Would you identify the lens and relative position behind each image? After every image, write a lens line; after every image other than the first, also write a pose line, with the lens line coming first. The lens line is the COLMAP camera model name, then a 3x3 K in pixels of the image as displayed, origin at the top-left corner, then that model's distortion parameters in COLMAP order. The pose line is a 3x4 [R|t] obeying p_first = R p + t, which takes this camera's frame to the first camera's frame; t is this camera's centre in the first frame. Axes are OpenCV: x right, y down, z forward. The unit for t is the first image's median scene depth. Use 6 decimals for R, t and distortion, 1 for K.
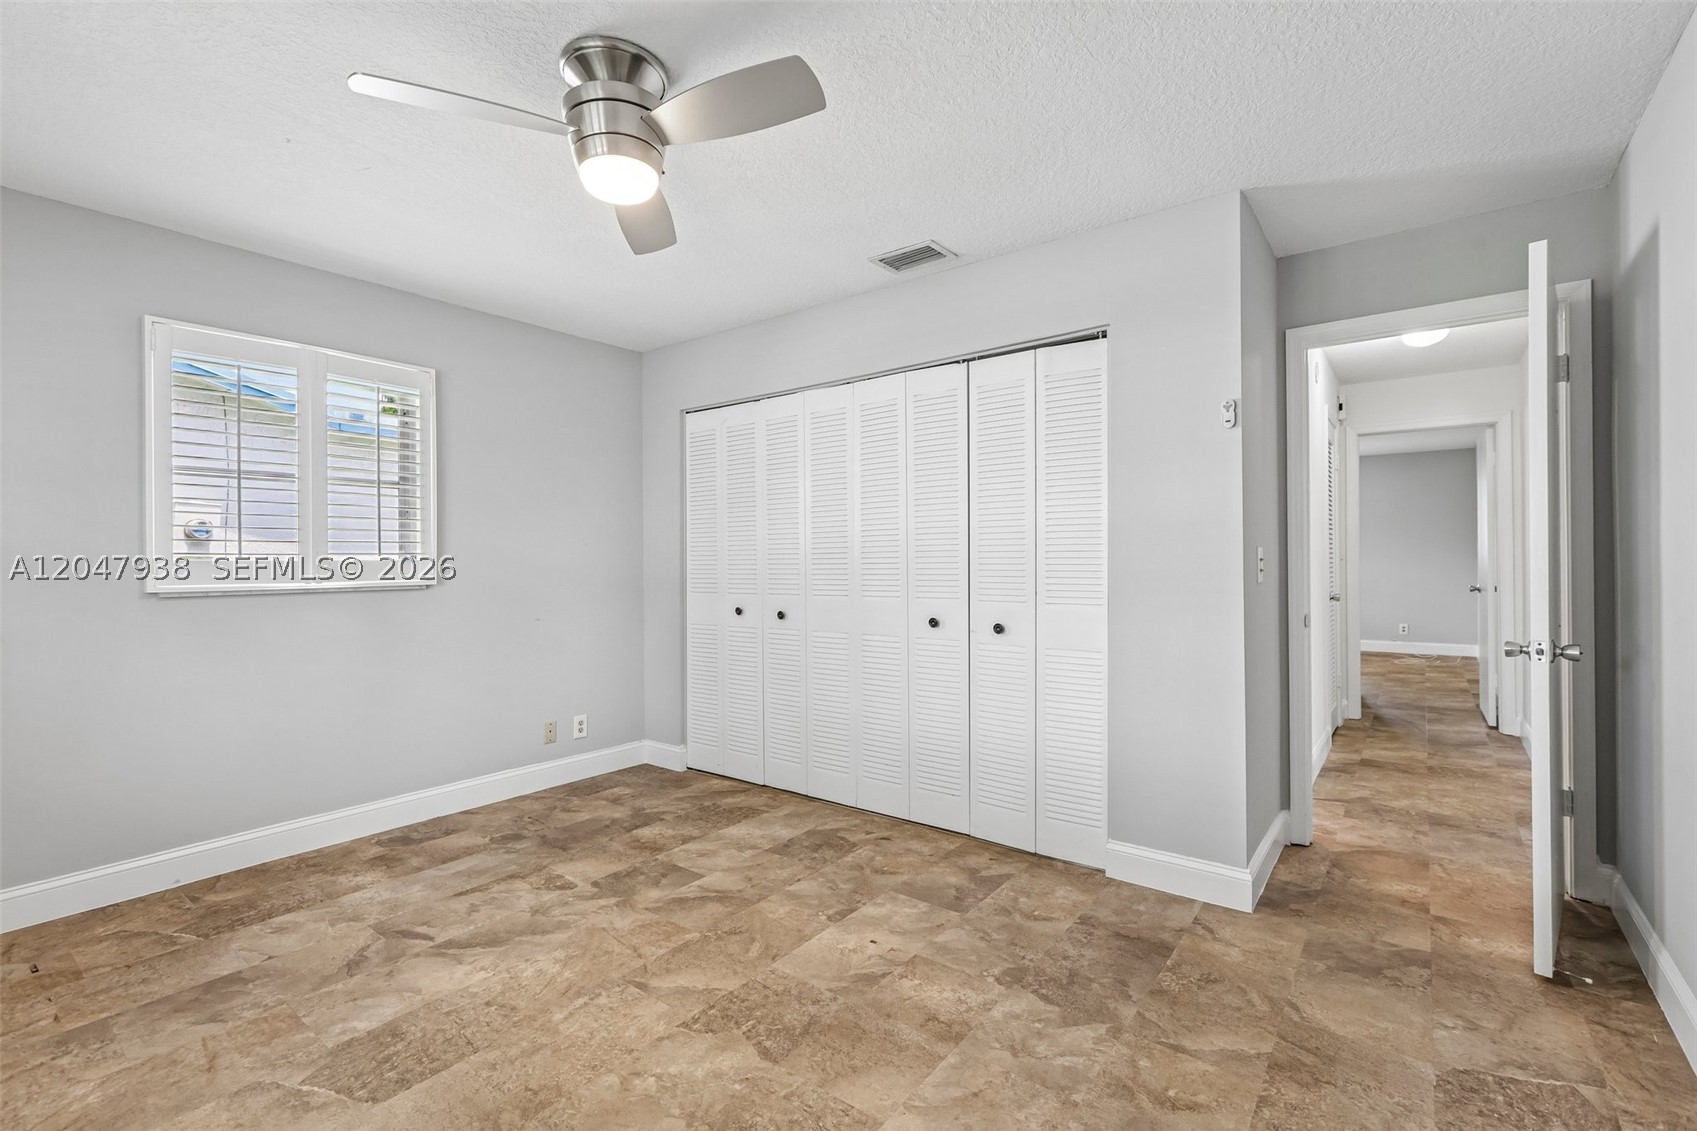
lens RADIAL K [[752.8, 0, 848.2], [0, 752.8, 560.4], [0, 0, 1]] dist [-0.004016, 0.003068]
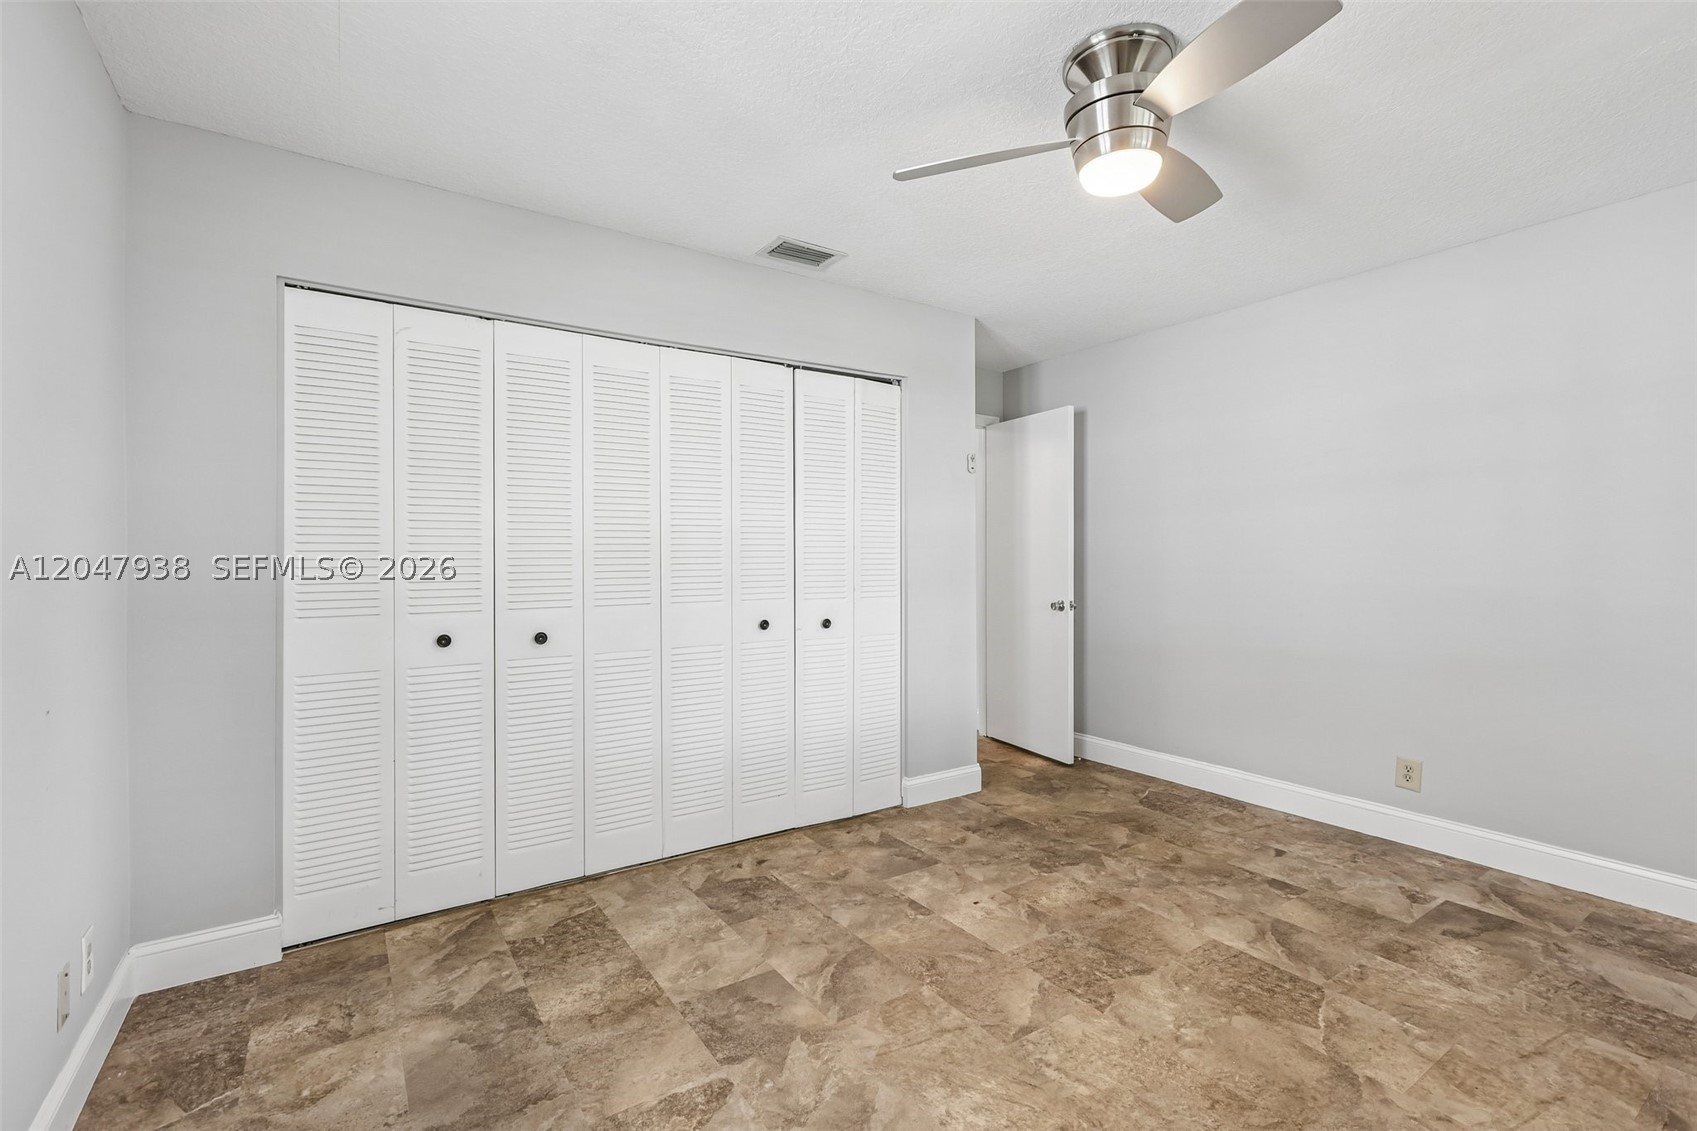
lens RADIAL K [[752.8, 0, 848.2], [0, 752.8, 560.4], [0, 0, 1]] dist [-0.004016, 0.003068]
pose [[0.317727, 0.002813, 0.948178, -0.892309], [0.000868, 0.999994, -0.003258, 0.003325], [-0.948182, 0.001858, 0.317723, 0.679538]]
